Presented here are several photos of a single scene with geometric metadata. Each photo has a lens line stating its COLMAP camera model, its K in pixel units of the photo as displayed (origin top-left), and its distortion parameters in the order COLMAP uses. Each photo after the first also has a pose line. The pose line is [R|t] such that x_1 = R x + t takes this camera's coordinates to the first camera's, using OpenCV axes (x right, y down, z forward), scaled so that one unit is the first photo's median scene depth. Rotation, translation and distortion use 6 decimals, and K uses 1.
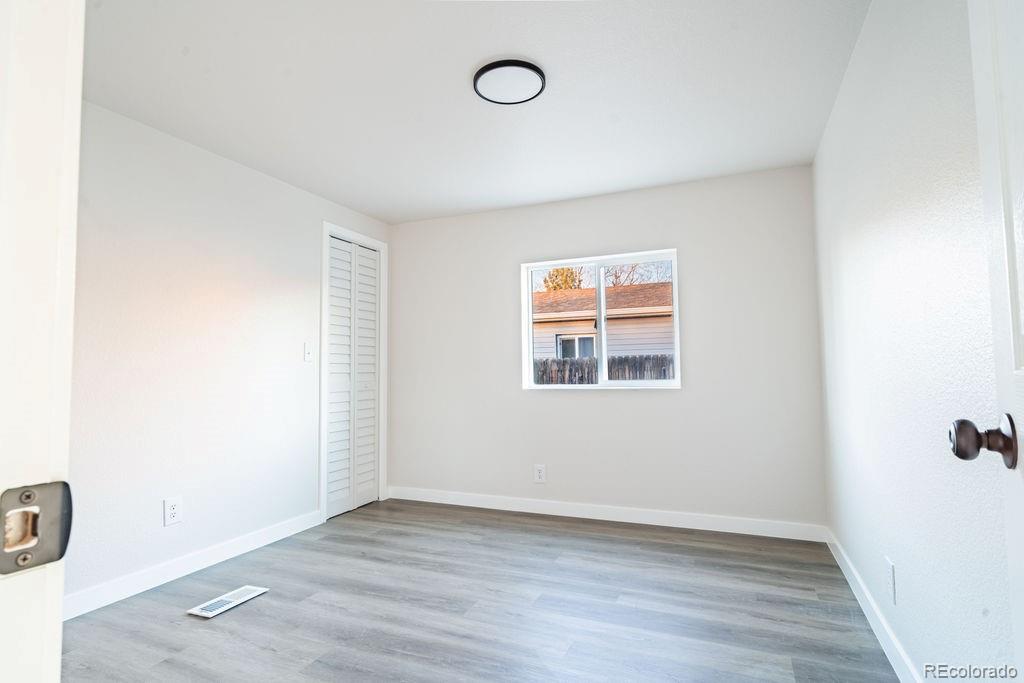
lens RADIAL K [[520.0, 0, 512.8], [0, 520.0, 340.5], [0, 0, 1]] dist [-0.001498, -0.000199]
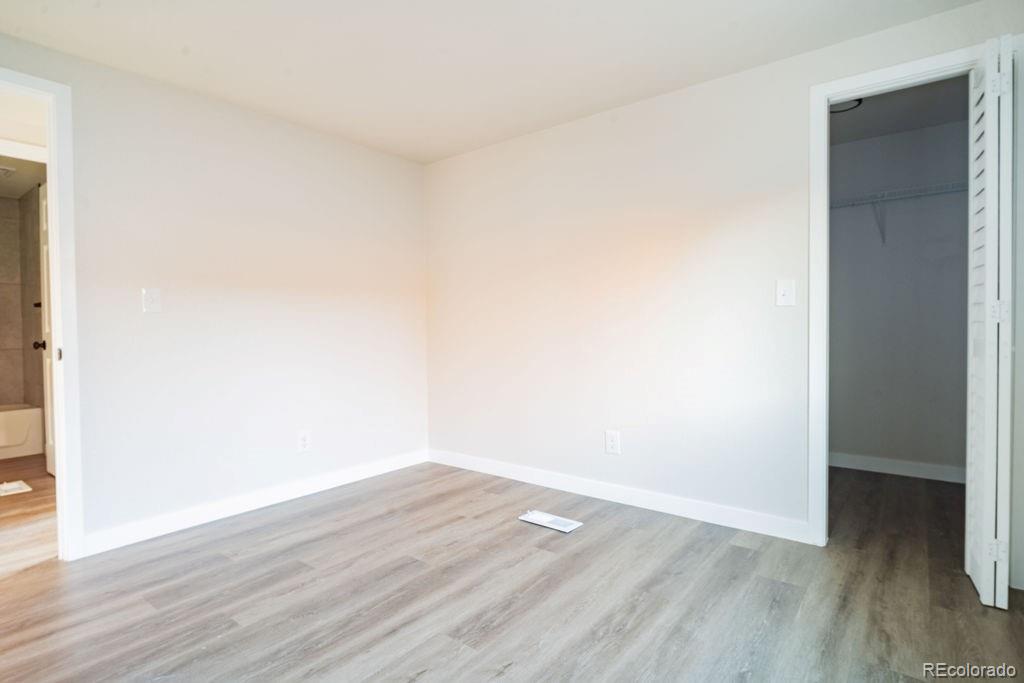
lens RADIAL K [[520.0, 0, 512.8], [0, 520.0, 340.5], [0, 0, 1]] dist [-0.001498, -0.000199]
pose [[-0.264873, 0.036023, -0.963610, 0.528975], [0.071489, 0.997286, 0.017631, 0.063729], [0.961630, -0.064218, -0.266729, 1.137013]]
